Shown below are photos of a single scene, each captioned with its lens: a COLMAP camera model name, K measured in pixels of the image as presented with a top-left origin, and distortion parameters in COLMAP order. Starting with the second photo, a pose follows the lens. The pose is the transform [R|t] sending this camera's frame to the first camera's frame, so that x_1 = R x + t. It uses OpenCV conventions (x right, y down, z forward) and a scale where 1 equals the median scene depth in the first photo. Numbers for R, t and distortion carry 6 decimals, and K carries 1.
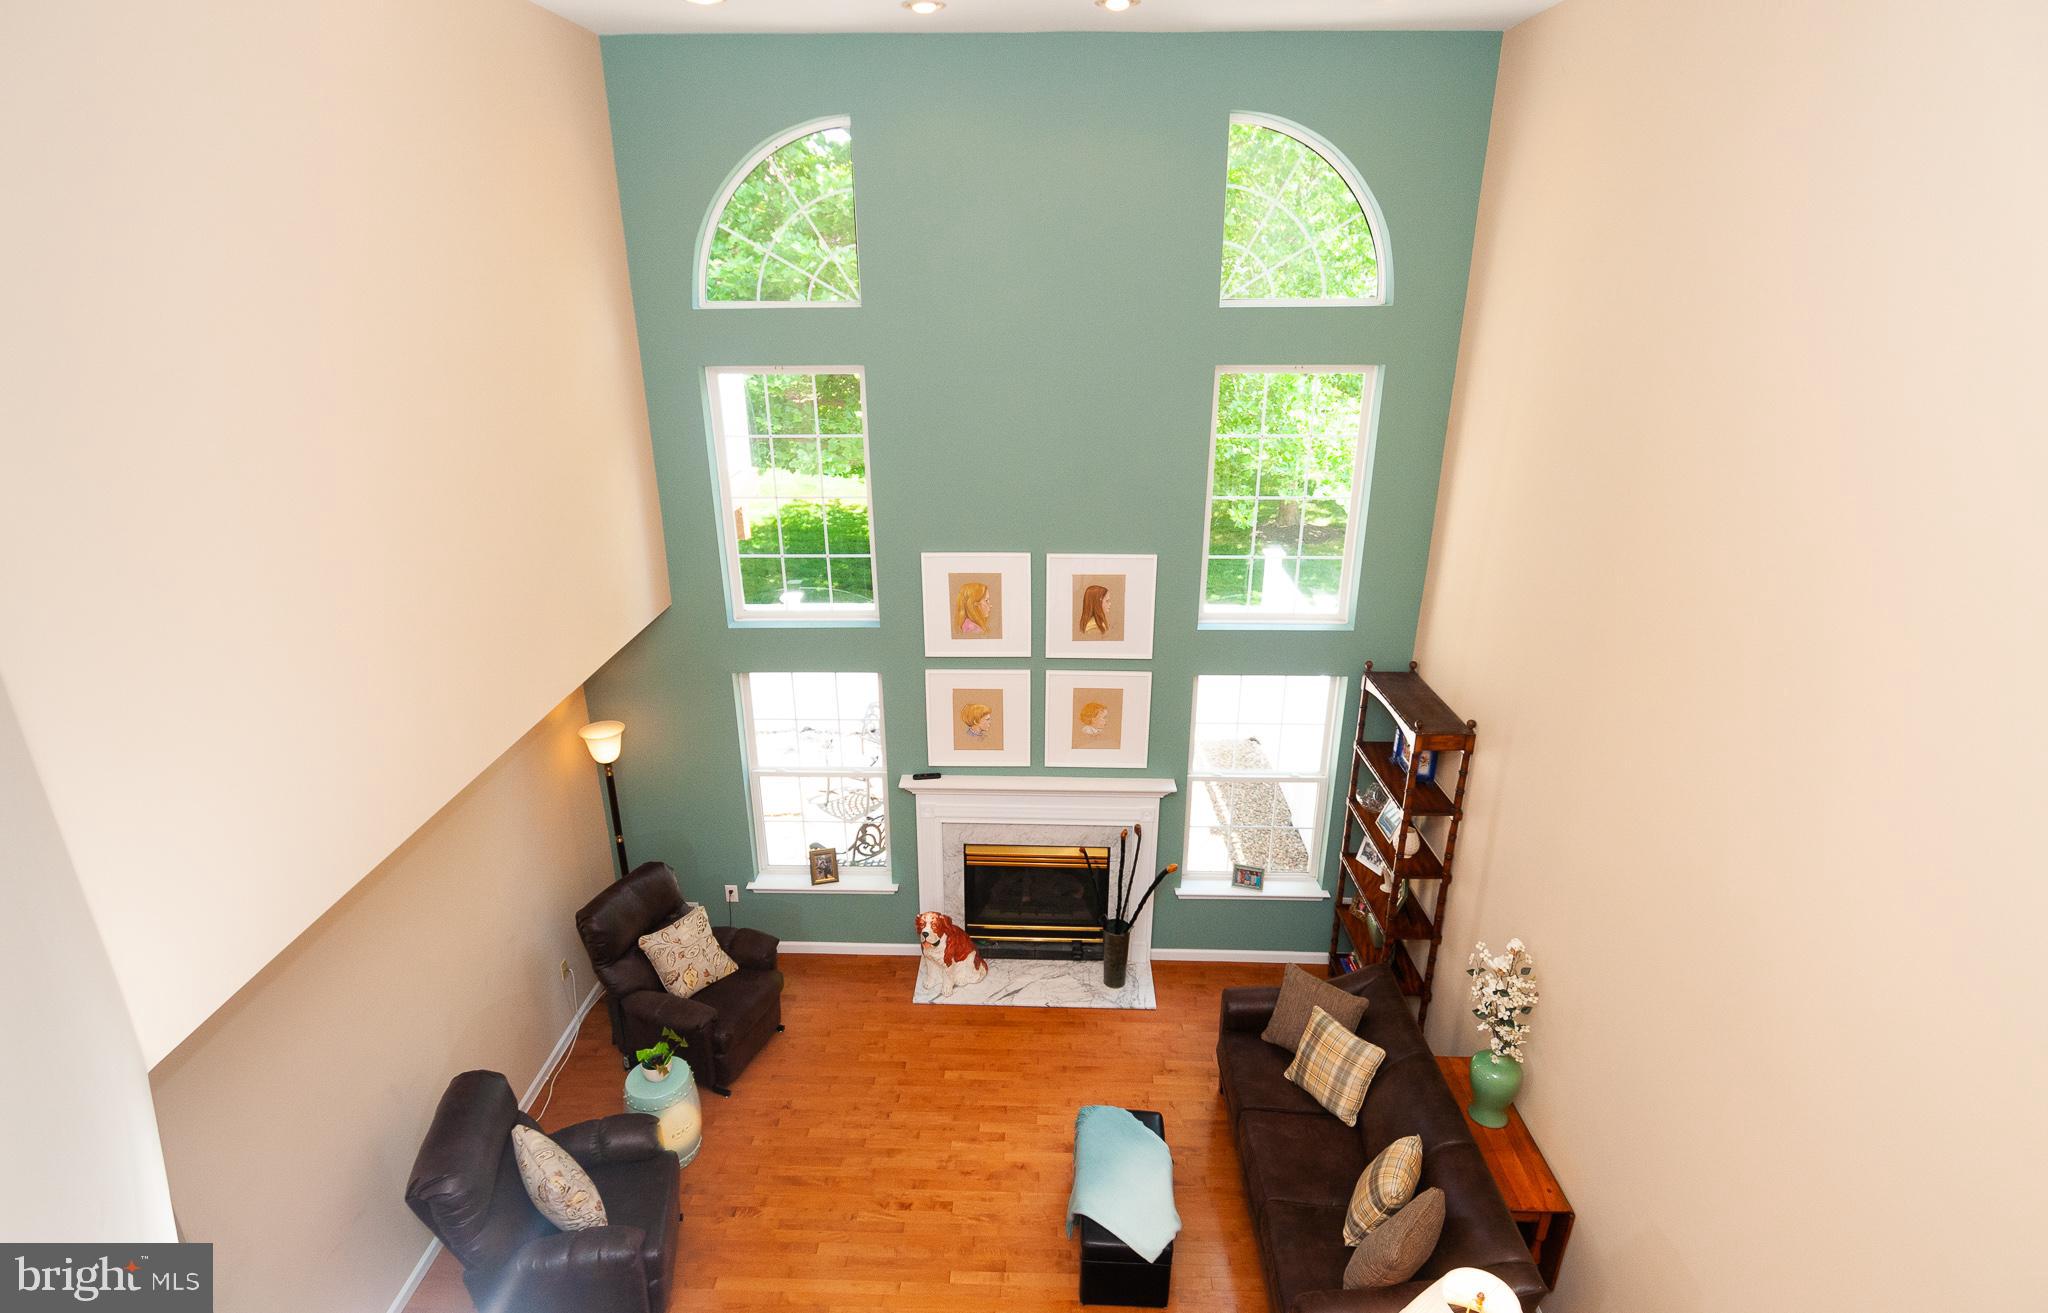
lens RADIAL K [[1052.0, 0, 1021.6], [0, 1052.0, 686.1], [0, 0, 1]] dist [0.027501, -0.000056]
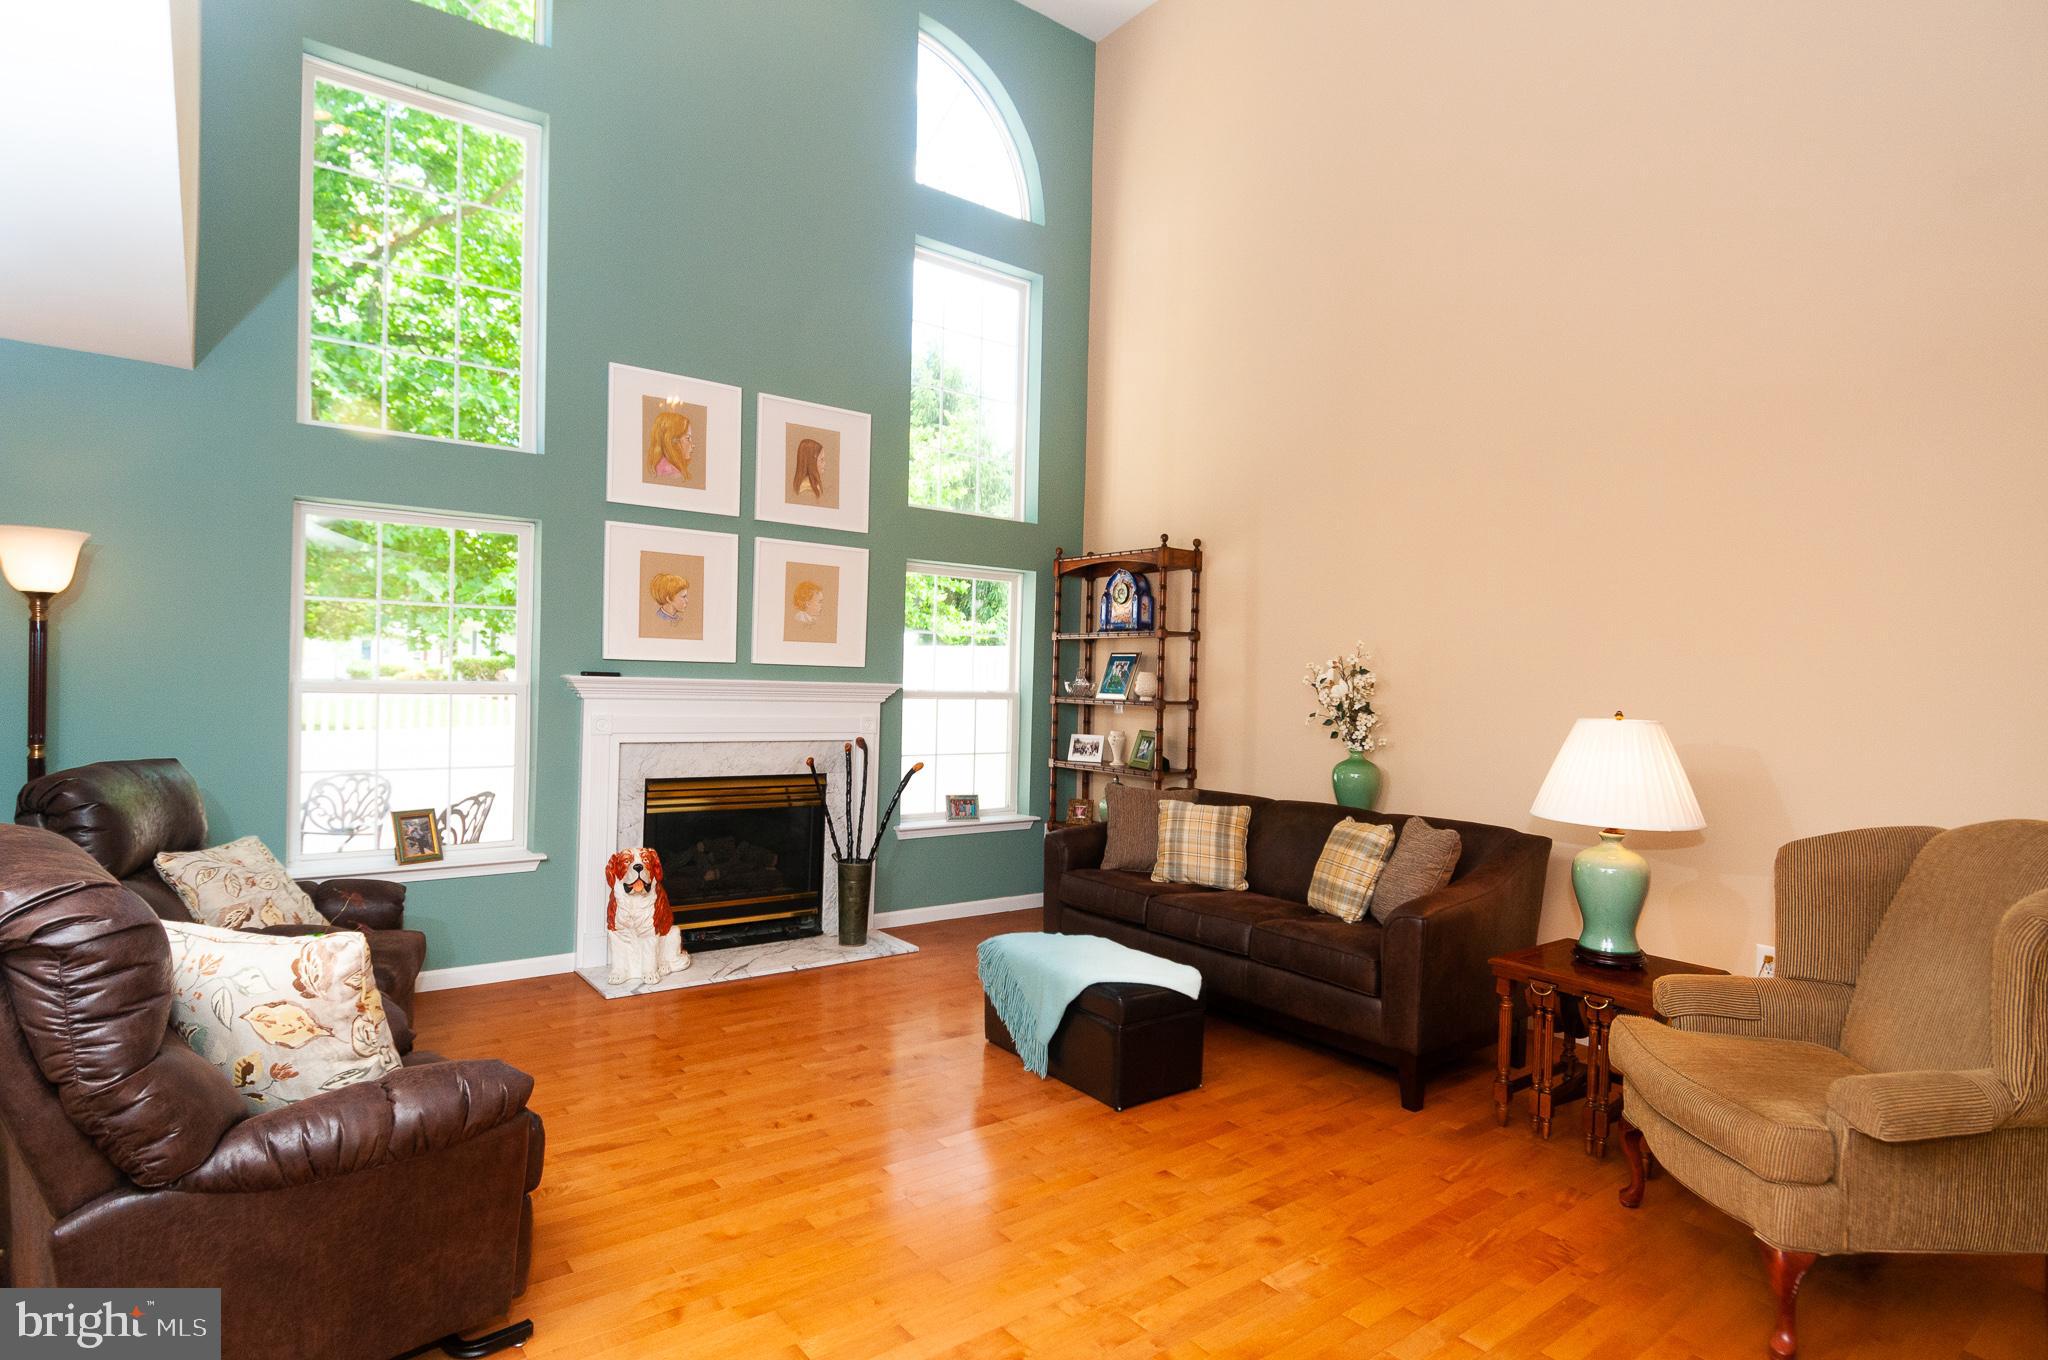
lens RADIAL K [[1058.1, 0, 1020.0], [0, 1058.1, 689.9], [0, 0, 1]] dist [0.009601, -0.009510]
pose [[0.773521, 0.017287, 0.633535, -0.344376], [0.206281, 0.938330, -0.277463, 0.375389], [-0.599261, 0.345310, 0.722251, 0.312656]]
